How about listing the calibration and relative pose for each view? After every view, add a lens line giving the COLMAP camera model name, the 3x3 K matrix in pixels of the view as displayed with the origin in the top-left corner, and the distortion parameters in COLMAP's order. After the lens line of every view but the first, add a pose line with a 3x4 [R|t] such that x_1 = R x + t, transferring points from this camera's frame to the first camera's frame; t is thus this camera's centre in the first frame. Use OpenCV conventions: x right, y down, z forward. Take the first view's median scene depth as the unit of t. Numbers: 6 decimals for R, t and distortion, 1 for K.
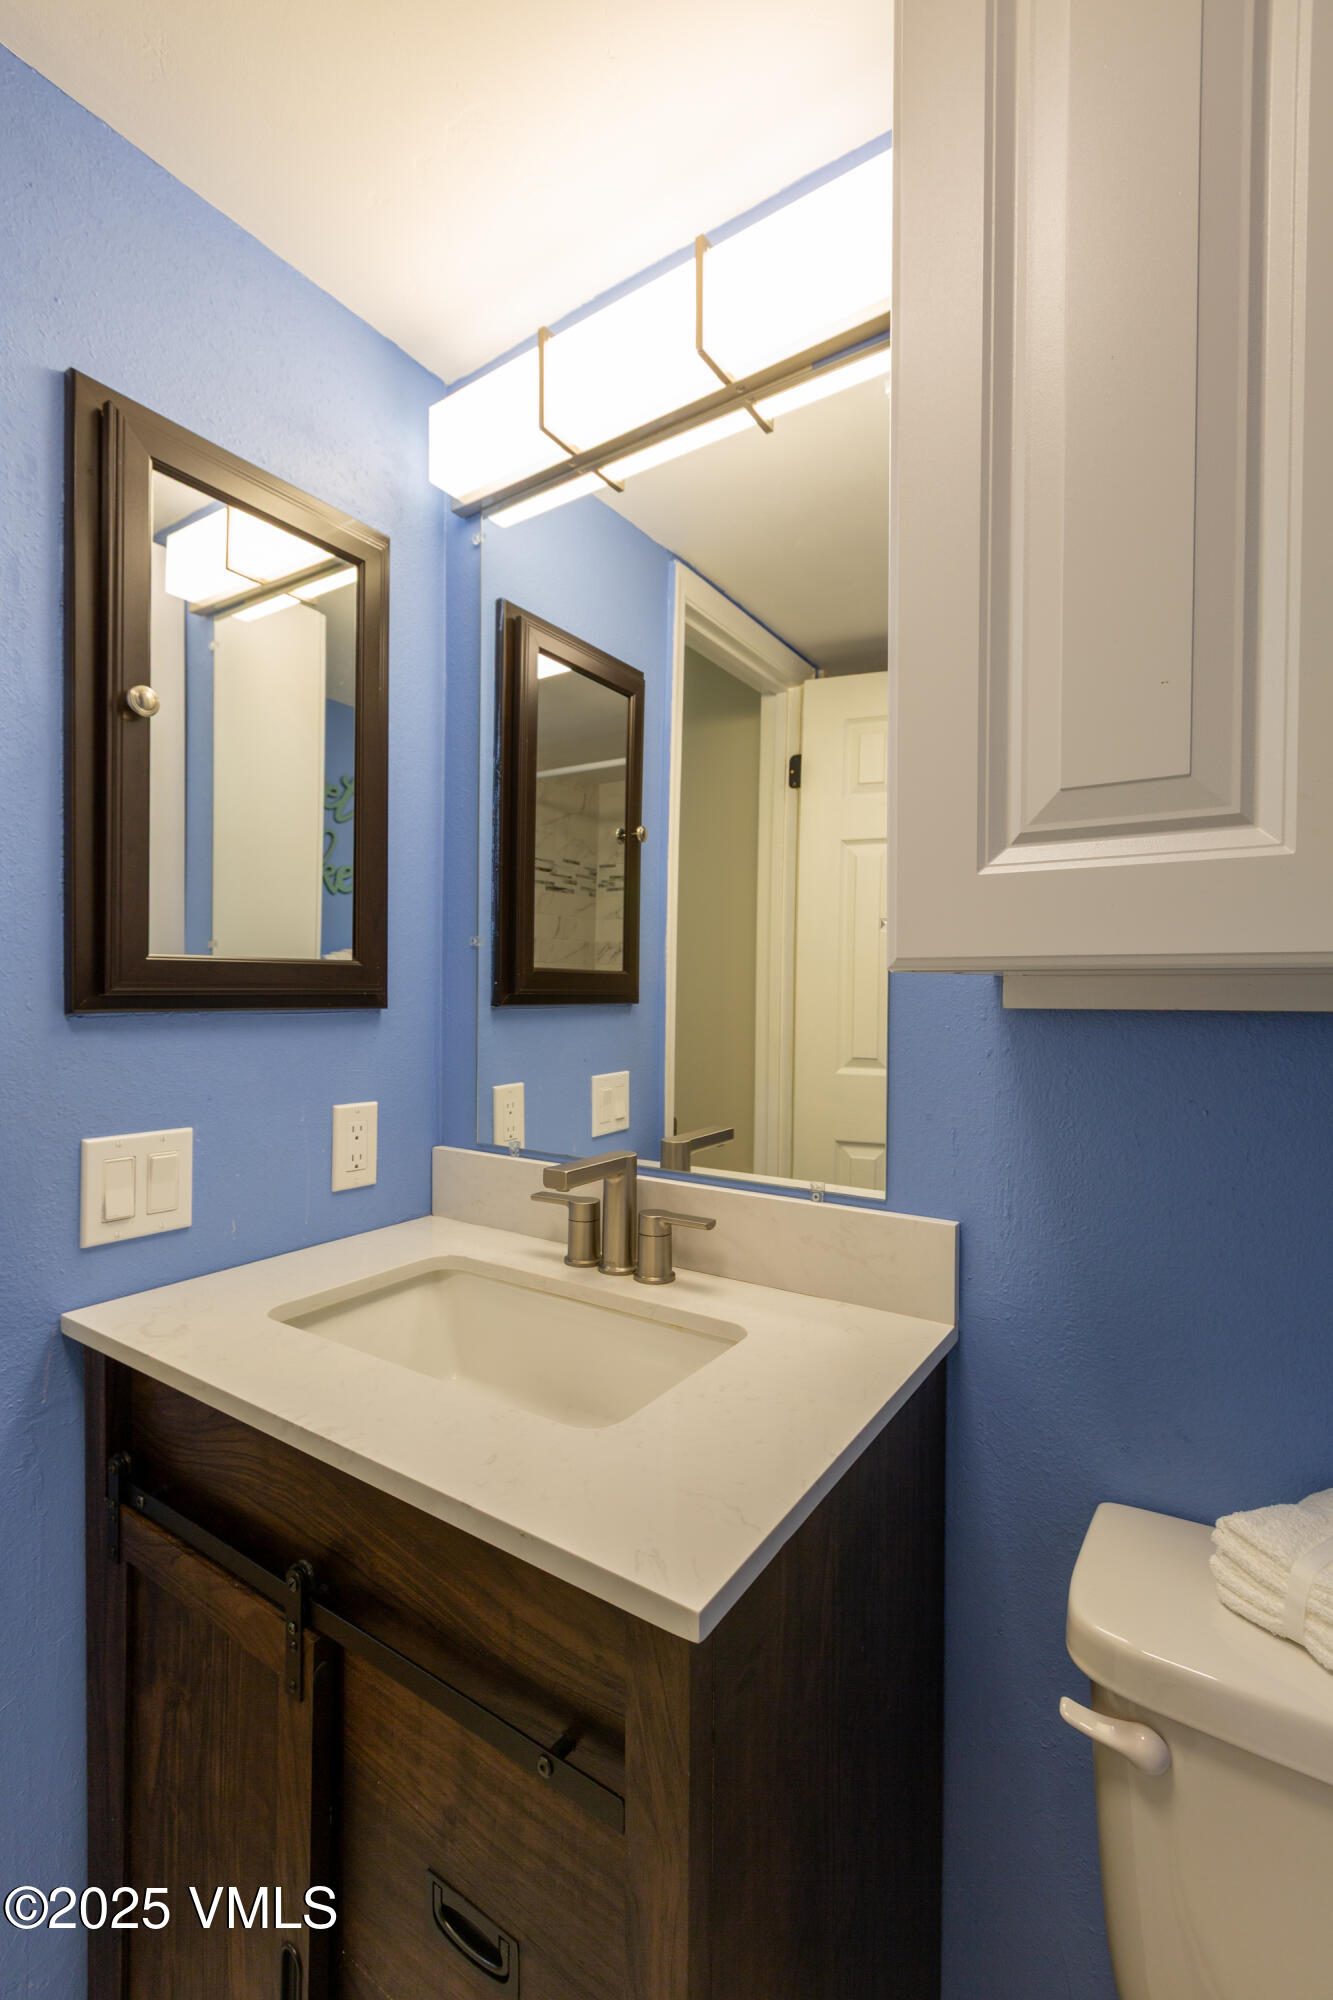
lens RADIAL K [[900.3, 0, 660.0], [0, 900.3, 993.9], [0, 0, 1]] dist [-0.000263, -0.000655]
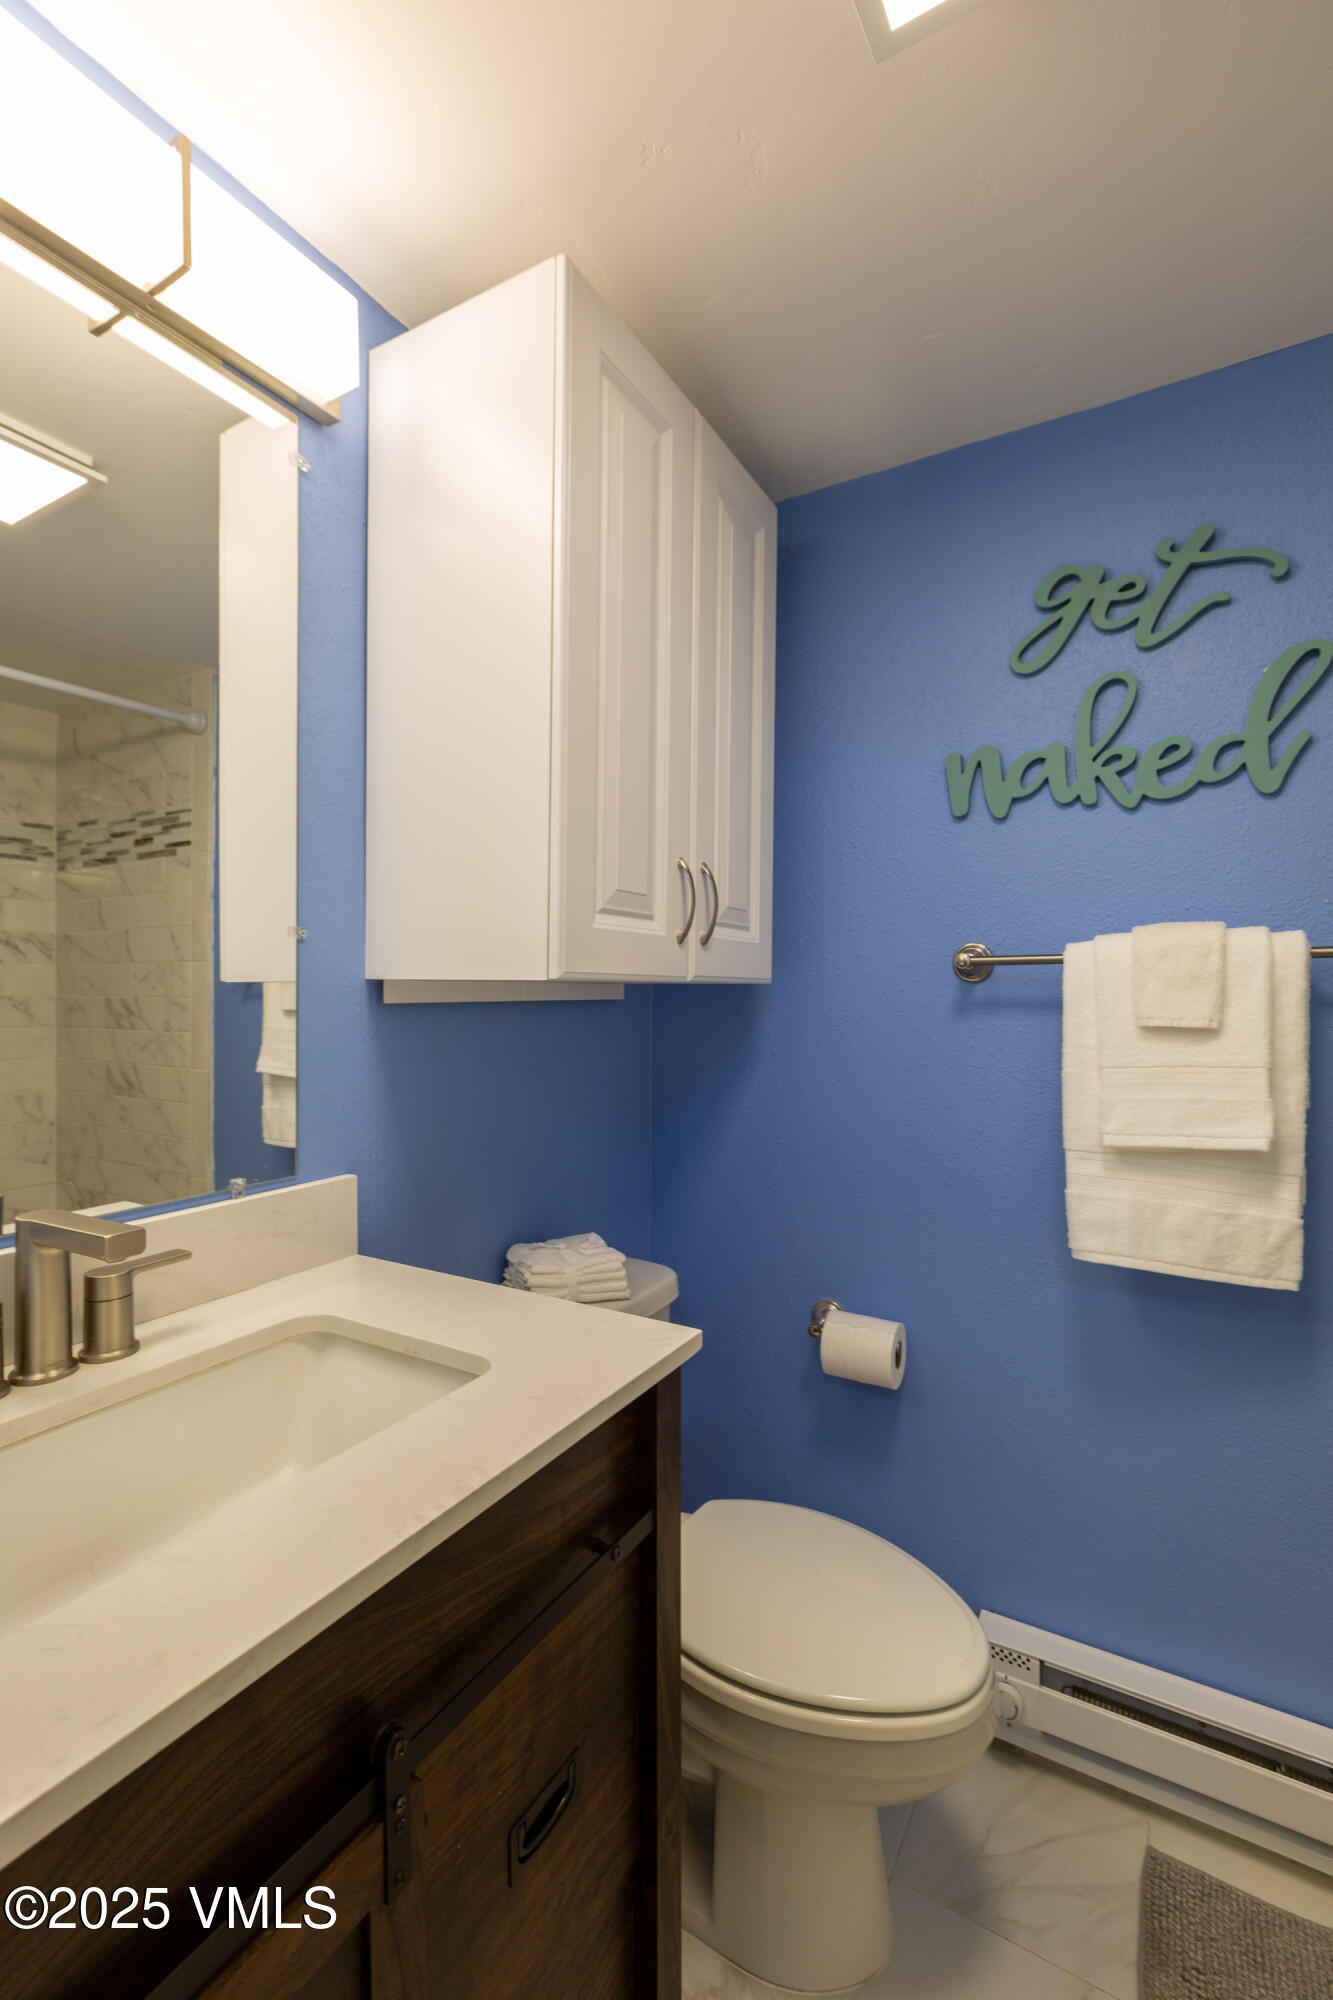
lens RADIAL K [[900.3, 0, 660.0], [0, 900.3, 993.9], [0, 0, 1]] dist [-0.000263, -0.000655]
pose [[-0.079051, -0.007350, 0.996843, -0.976704], [0.001127, 0.999972, 0.007462, -0.008181], [-0.996870, 0.001713, -0.079040, 0.675218]]
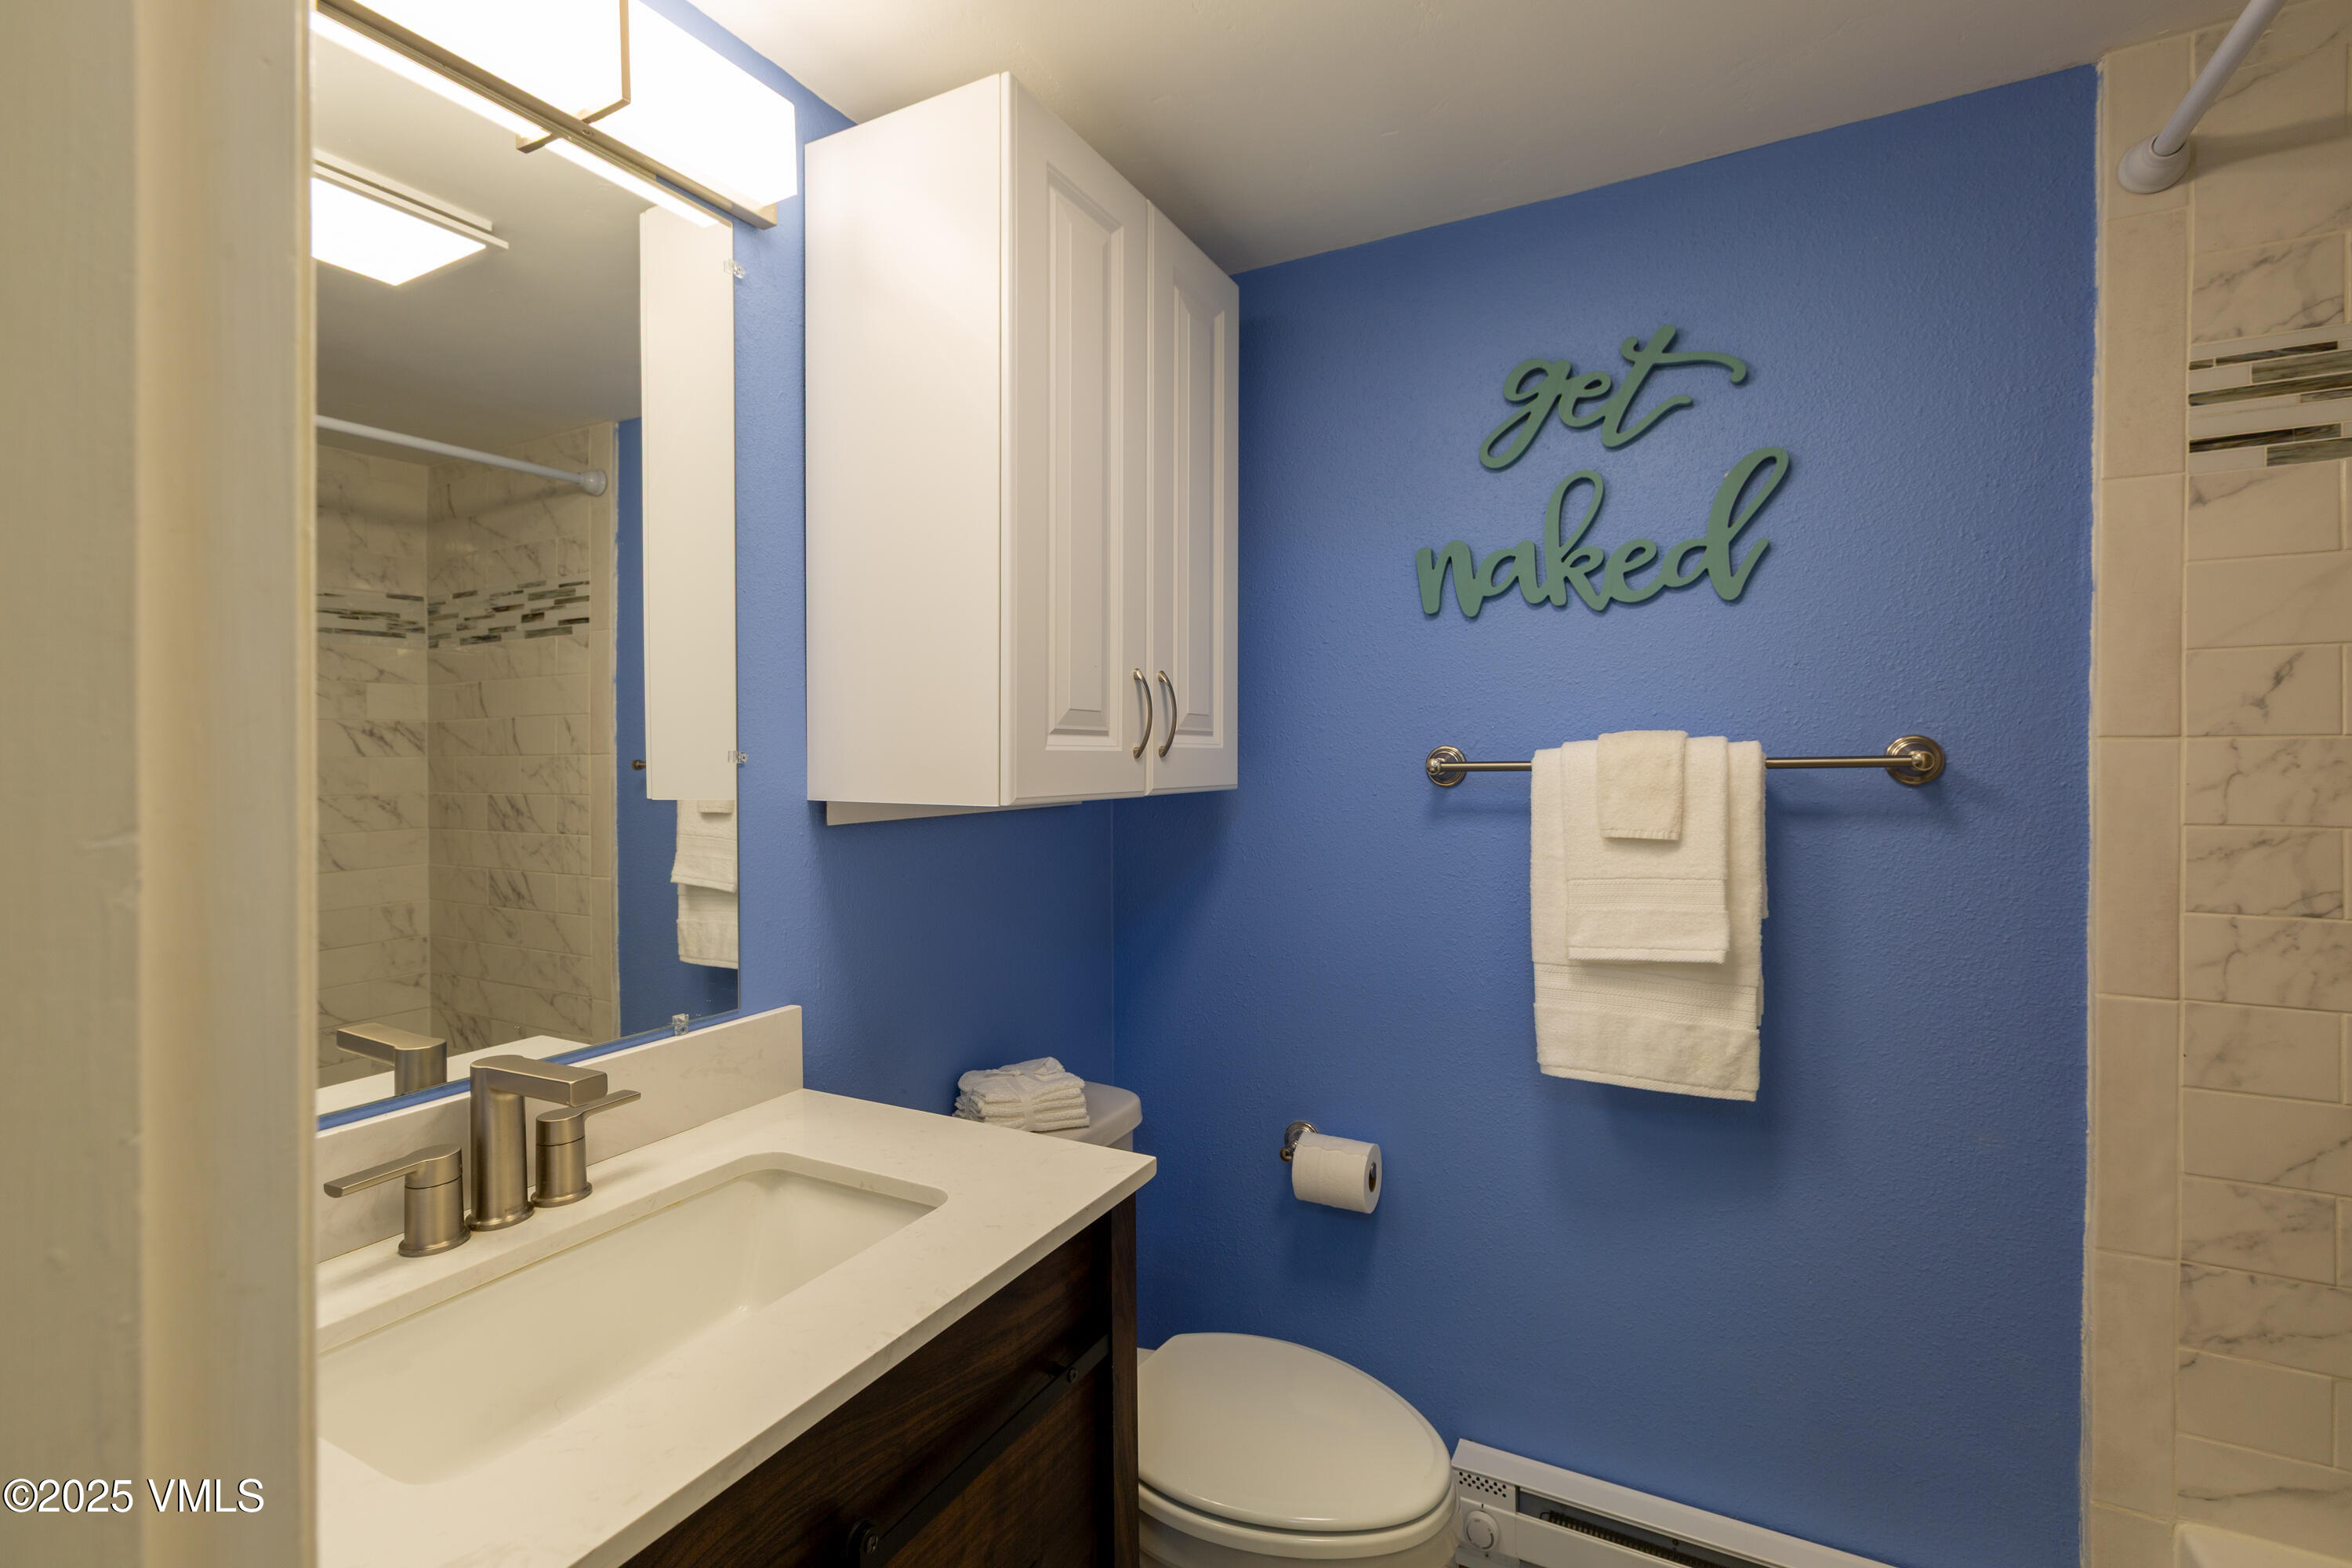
lens RADIAL K [[1071.5, 0, 1186.6], [0, 1071.5, 760.0], [0, 0, 1]] dist [-0.002246, 0.000351]
pose [[-0.128160, -0.008425, 0.991718, -1.187868], [0.010514, 0.999896, 0.009854, -0.087615], [-0.991698, 0.011690, -0.128058, 0.665397]]
